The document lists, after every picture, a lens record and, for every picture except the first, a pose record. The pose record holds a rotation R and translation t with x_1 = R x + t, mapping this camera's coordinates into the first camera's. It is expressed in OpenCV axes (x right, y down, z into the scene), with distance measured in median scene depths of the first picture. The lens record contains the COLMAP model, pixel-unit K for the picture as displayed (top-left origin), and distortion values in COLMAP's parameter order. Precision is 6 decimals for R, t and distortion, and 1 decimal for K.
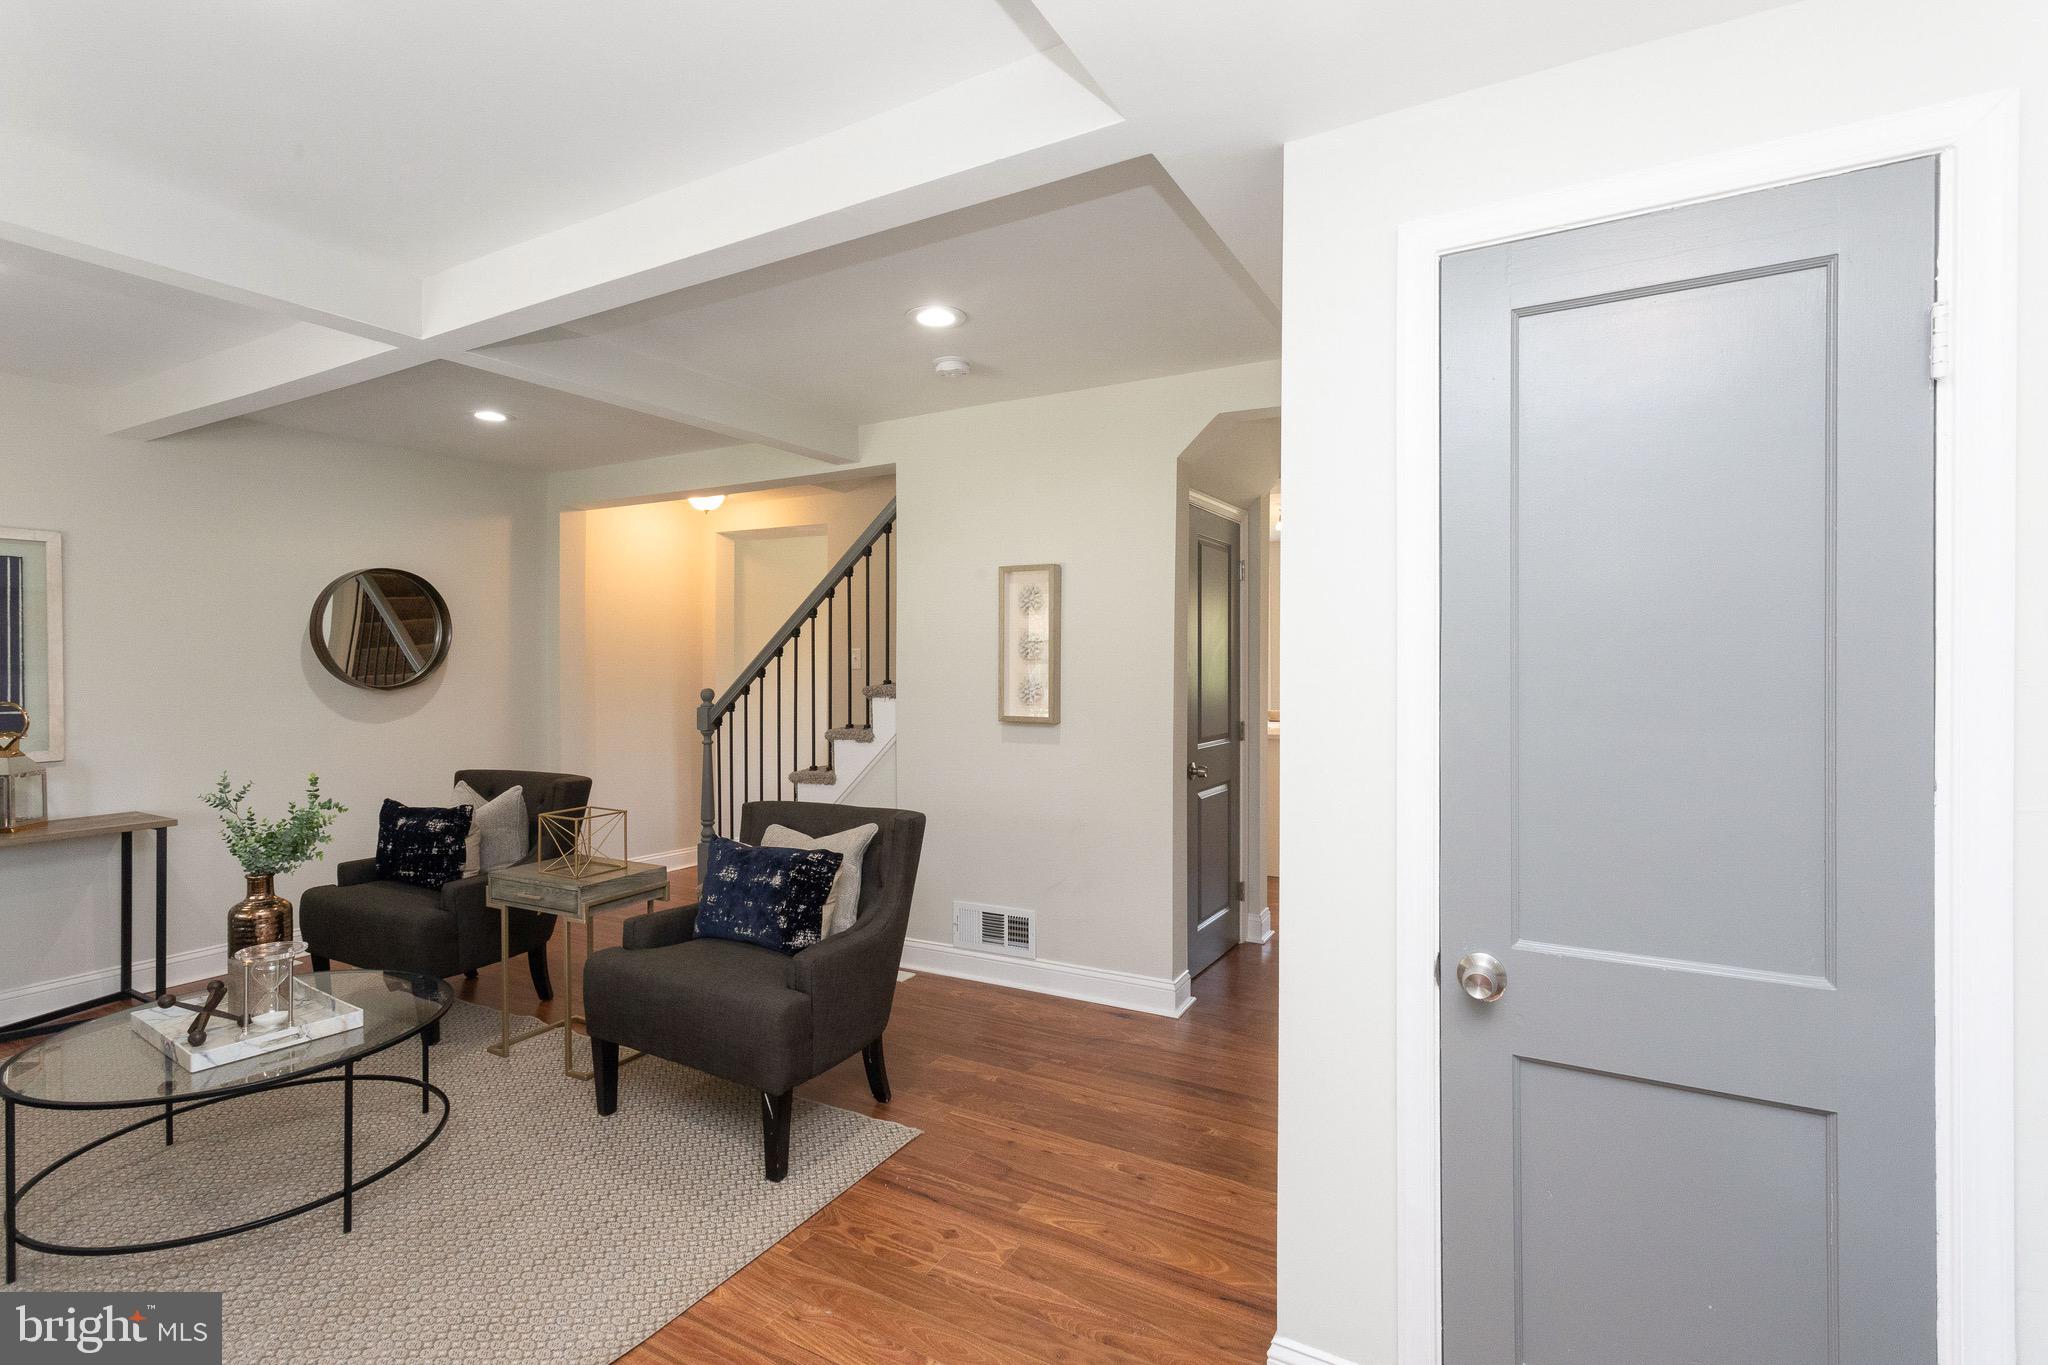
lens RADIAL K [[957.2, 0, 1018.7], [0, 957.2, 665.9], [0, 0, 1]] dist [0.000369, 0.000387]
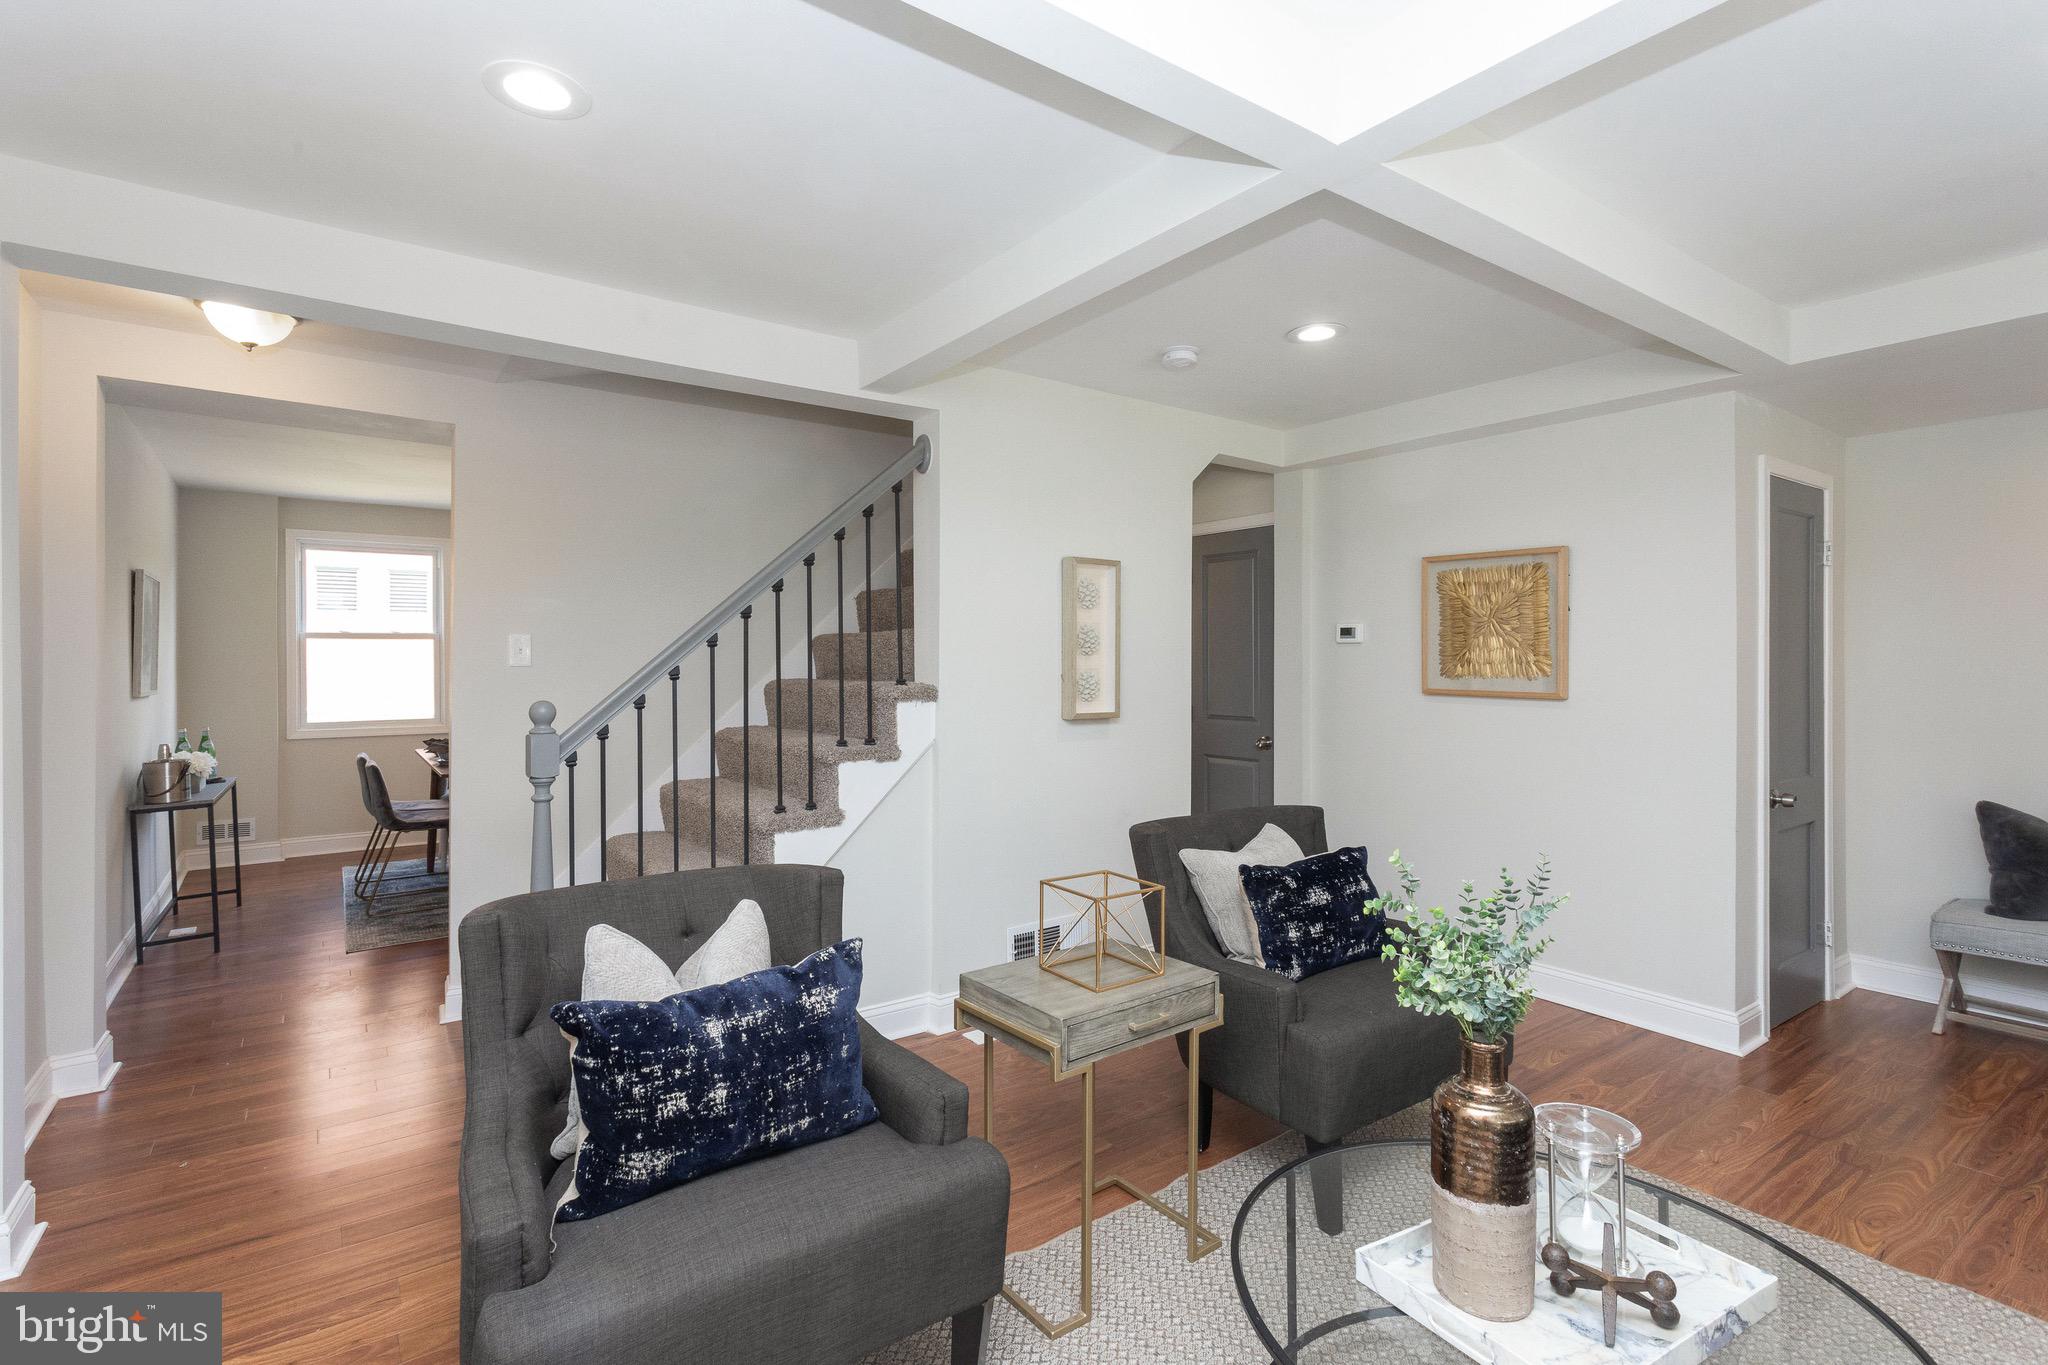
lens RADIAL K [[957.2, 0, 1018.7], [0, 957.2, 665.9], [0, 0, 1]] dist [0.000369, 0.000387]
pose [[0.436920, -0.014044, 0.899391, -0.912509], [-0.001301, 0.999867, 0.016245, -0.009828], [-0.899500, -0.008268, 0.436843, 0.646556]]
